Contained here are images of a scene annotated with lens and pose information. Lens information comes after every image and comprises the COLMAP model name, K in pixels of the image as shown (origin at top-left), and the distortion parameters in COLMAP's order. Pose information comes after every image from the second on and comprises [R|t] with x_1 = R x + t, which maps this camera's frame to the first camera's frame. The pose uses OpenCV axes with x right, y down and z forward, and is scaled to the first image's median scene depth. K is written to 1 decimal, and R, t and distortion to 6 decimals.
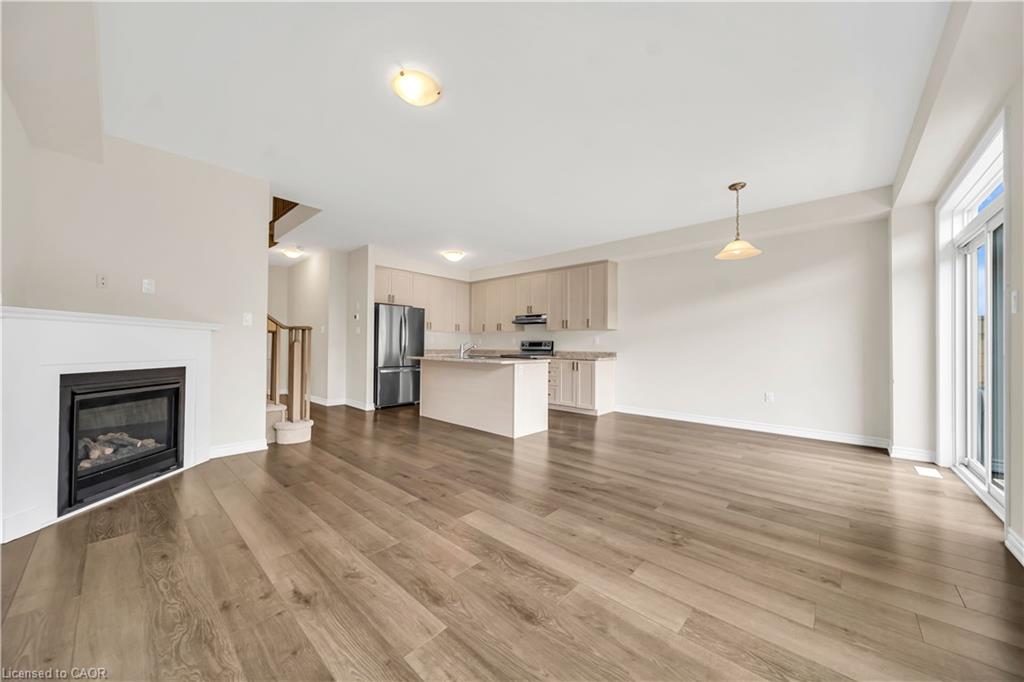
lens RADIAL K [[364.9, 0, 511.5], [0, 364.9, 343.8], [0, 0, 1]] dist [-0.000569, -0.000060]
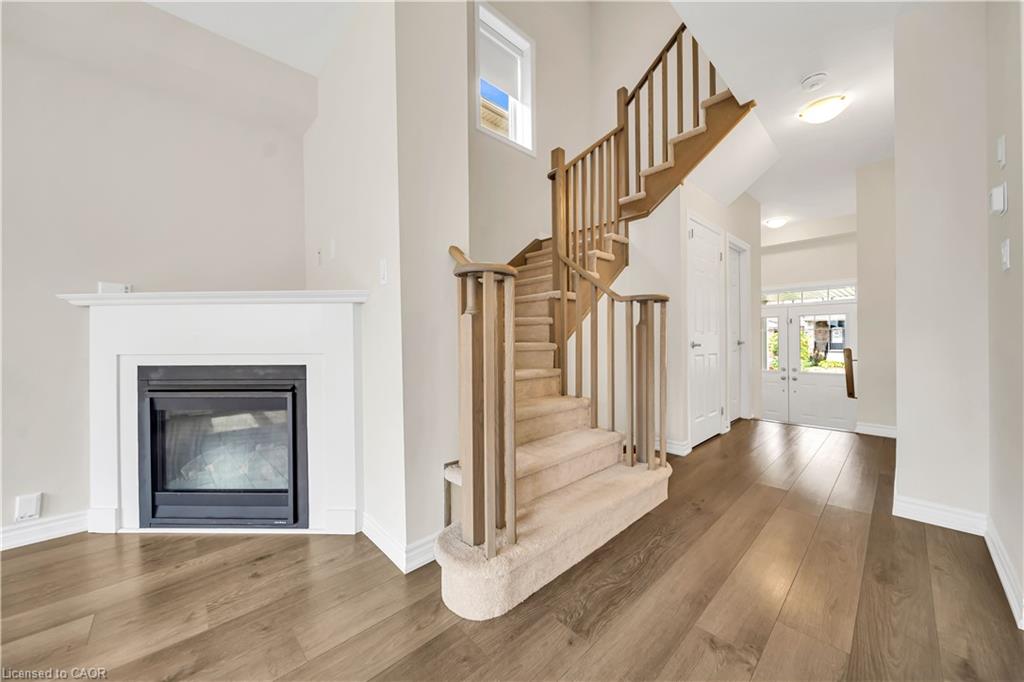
lens RADIAL K [[364.9, 0, 512.0], [0, 364.9, 340.4], [0, 0, 1]] dist [-0.000569, -0.000060]
pose [[-0.085326, 0.000059, -0.996353, -0.371591], [0.014221, 0.999898, -0.001159, 0.032941], [0.996252, -0.014268, -0.085318, 1.647147]]
